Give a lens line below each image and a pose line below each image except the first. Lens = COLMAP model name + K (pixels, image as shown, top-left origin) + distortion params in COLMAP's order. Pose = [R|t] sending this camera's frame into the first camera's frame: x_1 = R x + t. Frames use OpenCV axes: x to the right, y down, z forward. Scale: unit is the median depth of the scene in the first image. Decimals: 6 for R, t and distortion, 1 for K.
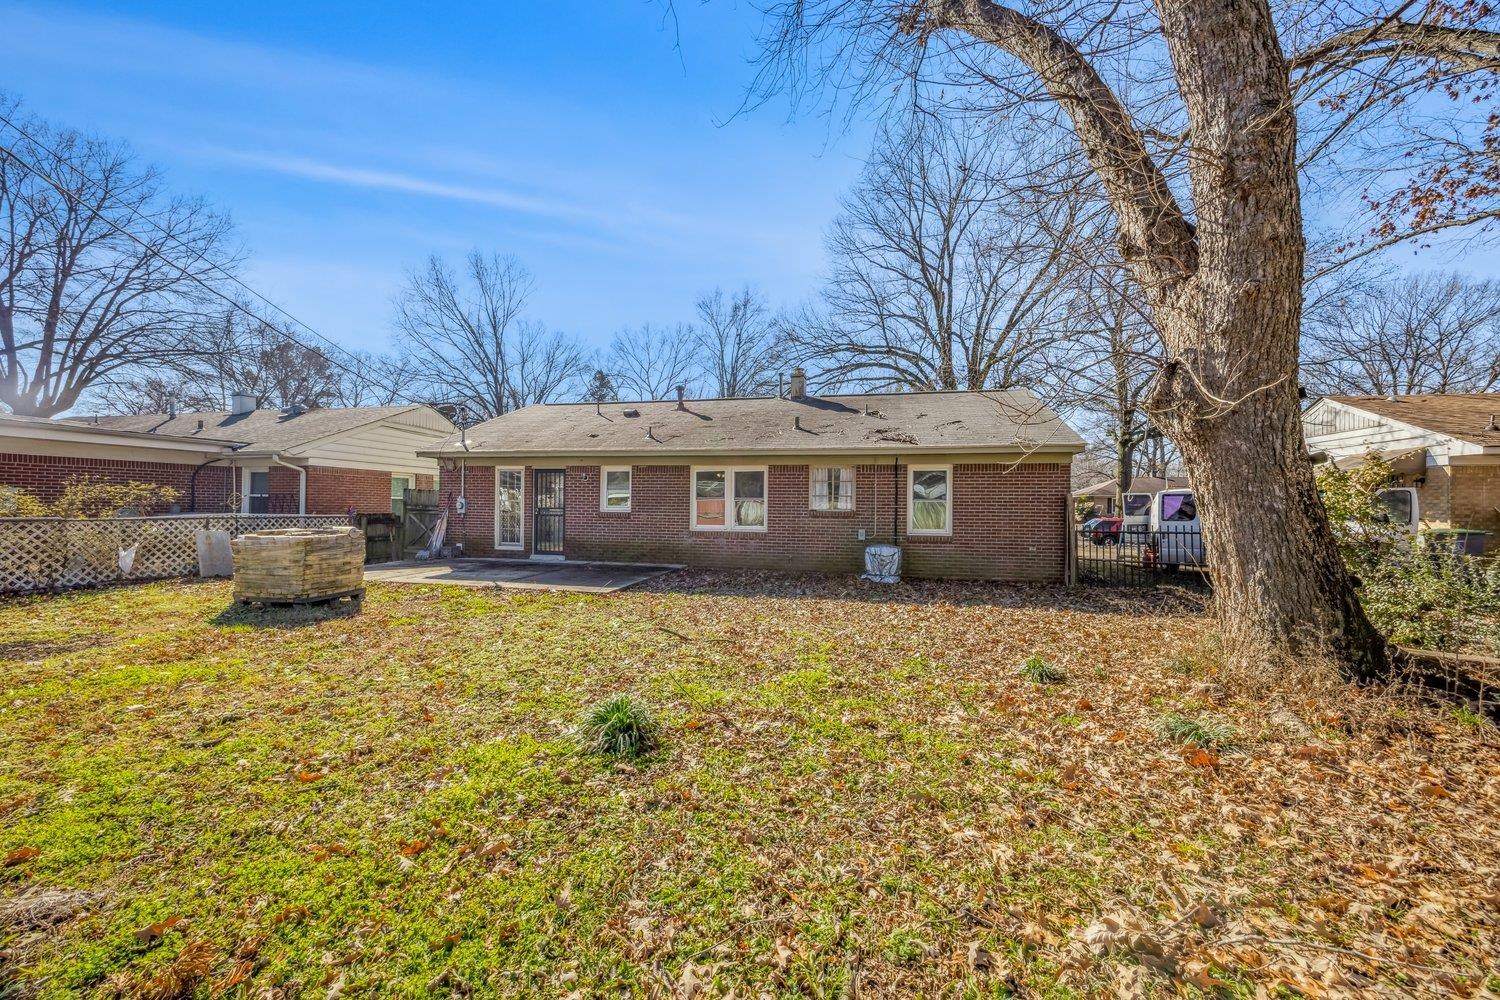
lens RADIAL K [[578.3, 0, 750.9], [0, 578.3, 480.2], [0, 0, 1]] dist [-0.000180, -0.000003]
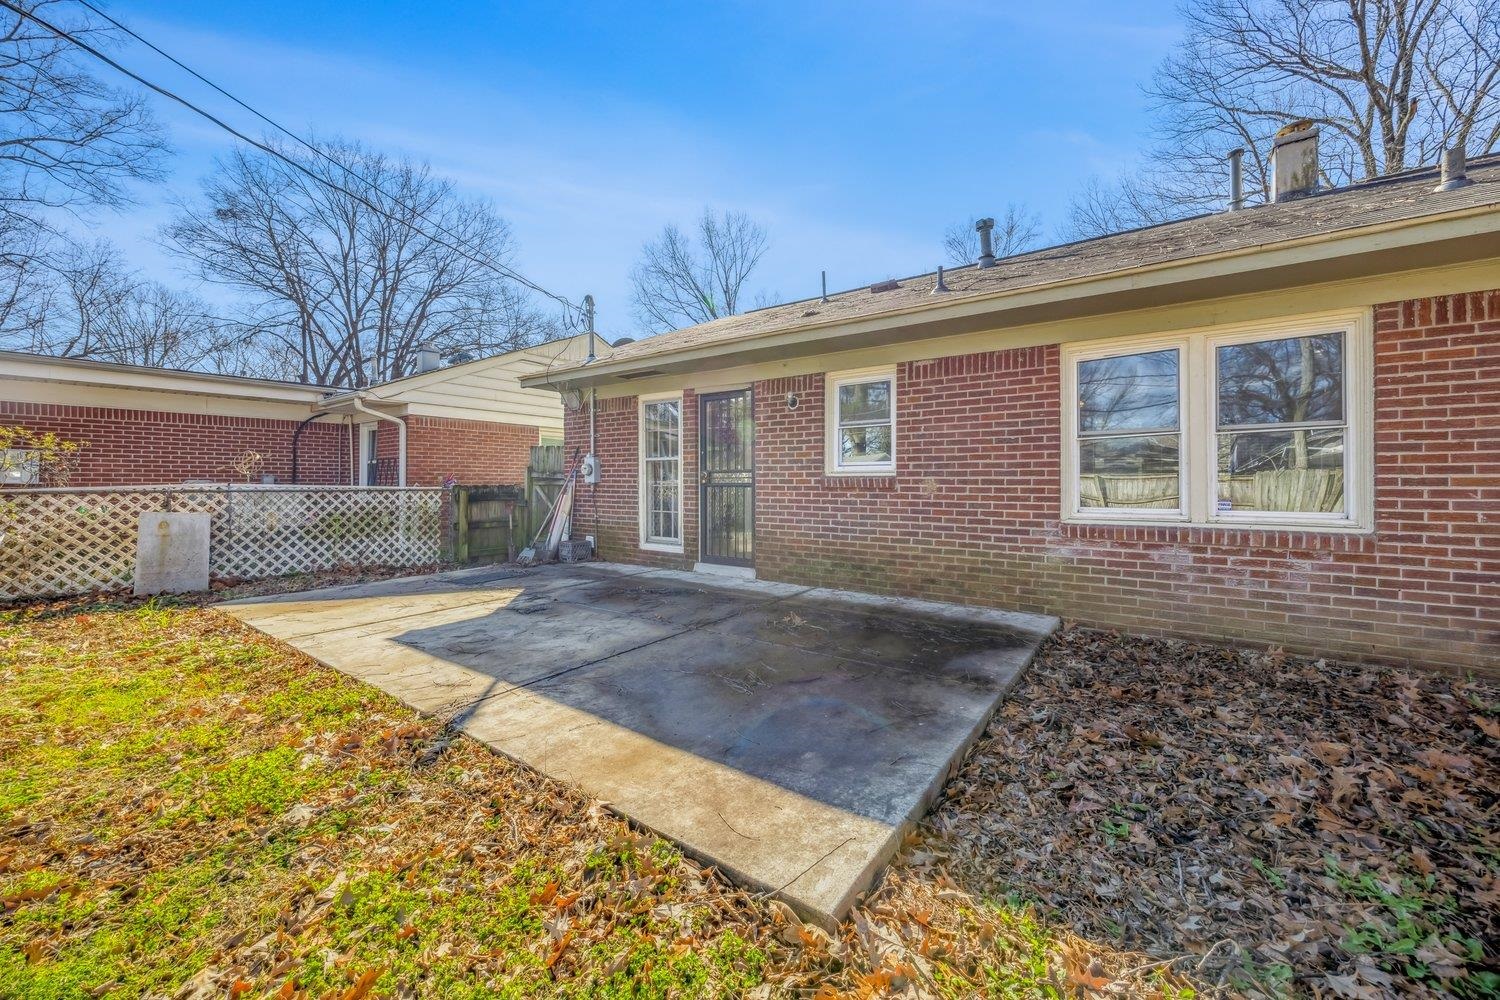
lens RADIAL K [[578.3, 0, 750.9], [0, 578.3, 480.2], [0, 0, 1]] dist [-0.000180, -0.000003]
pose [[0.915742, -0.011479, -0.401603, -0.127975], [0.027256, 0.999064, 0.033593, 0.039370], [0.400842, -0.041708, 0.915197, 0.542771]]
